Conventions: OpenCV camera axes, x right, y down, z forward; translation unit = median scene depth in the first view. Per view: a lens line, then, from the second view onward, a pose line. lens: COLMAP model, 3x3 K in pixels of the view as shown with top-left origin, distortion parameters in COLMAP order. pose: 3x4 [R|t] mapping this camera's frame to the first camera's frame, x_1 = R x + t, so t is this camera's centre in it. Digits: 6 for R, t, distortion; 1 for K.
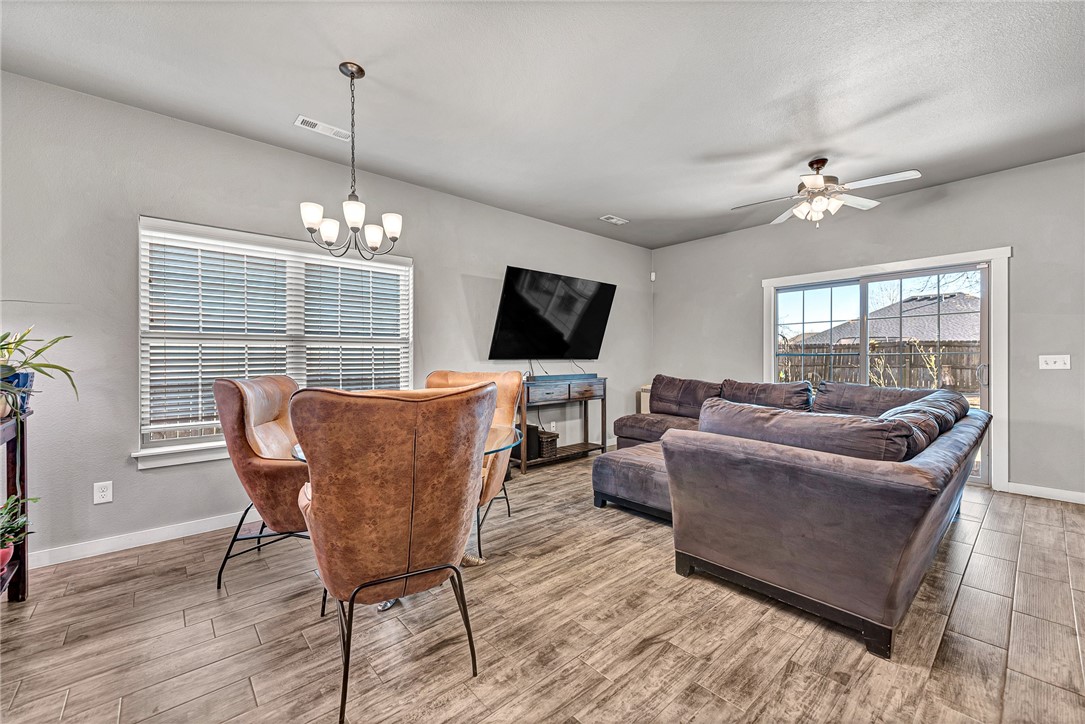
lens RADIAL K [[431.1, 0, 539.7], [0, 431.1, 362.1], [0, 0, 1]] dist [0.002537, -0.000052]
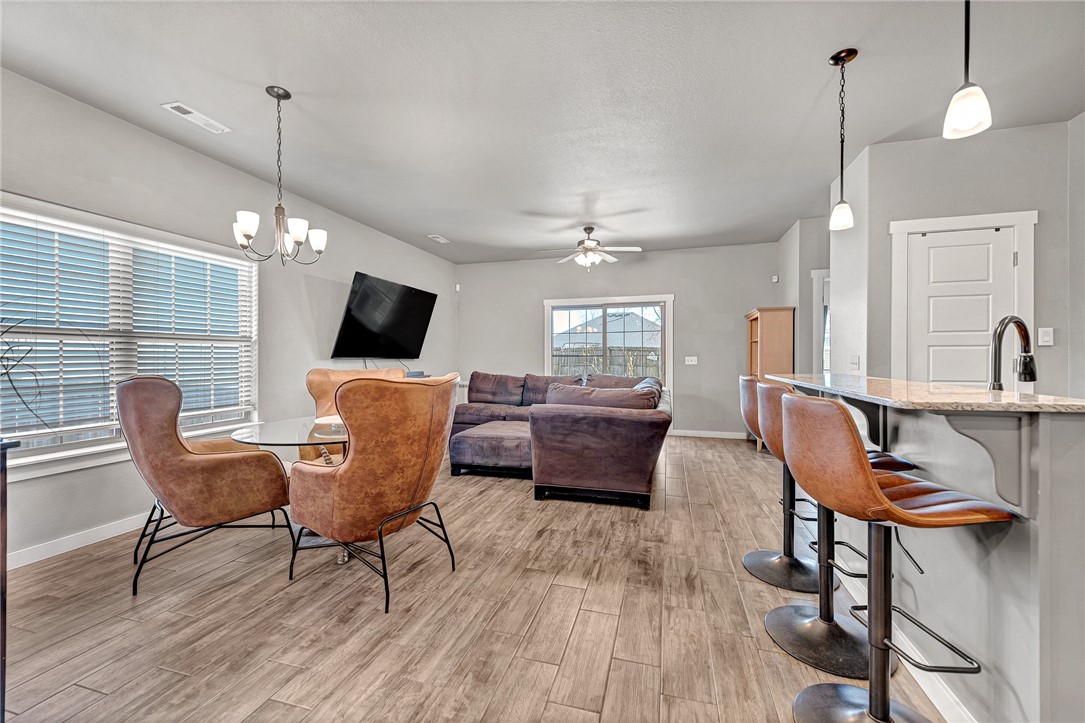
lens RADIAL K [[431.1, 0, 539.7], [0, 431.1, 361.6], [0, 0, 1]] dist [0.002537, -0.000052]
pose [[0.845374, -0.001380, 0.534173, -0.384822], [0.002164, 0.999997, -0.000842, 0.004868], [-0.534170, 0.001867, 0.845375, -0.230915]]
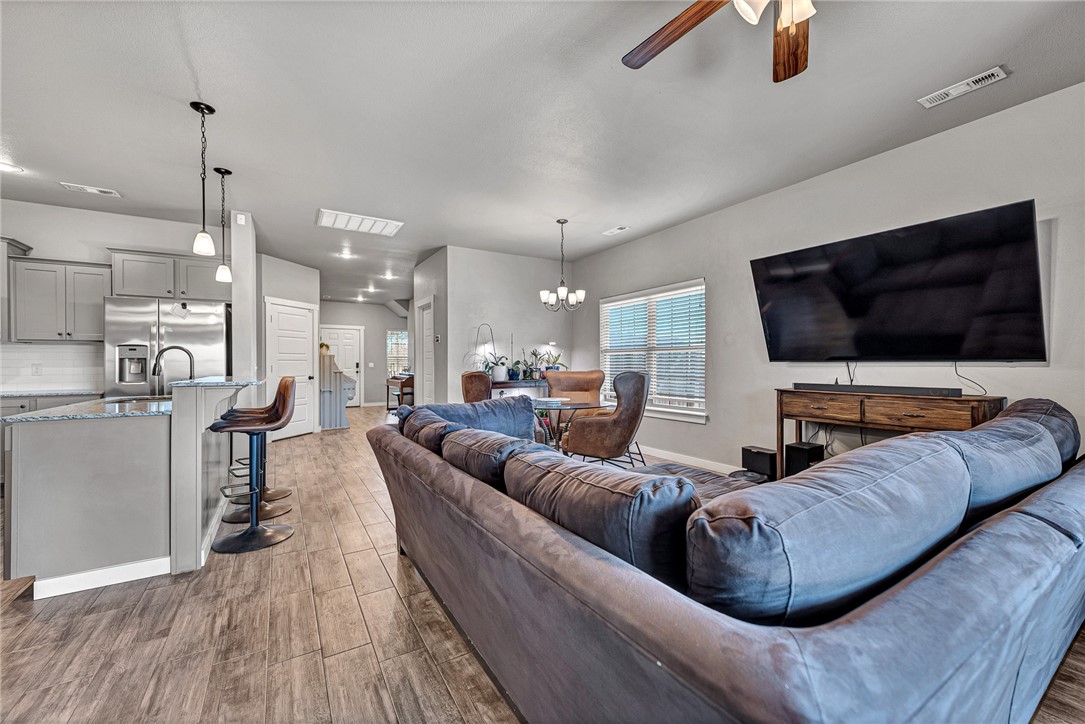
lens RADIAL K [[434.0, 0, 540.6], [0, 434.0, 360.1], [0, 0, 1]] dist [0.004431, 0.000186]
pose [[-0.172831, -0.000616, -0.984951, 1.346875], [-0.001596, 0.999999, -0.000345, -0.012786], [0.984950, 0.001513, -0.172831, 1.048968]]
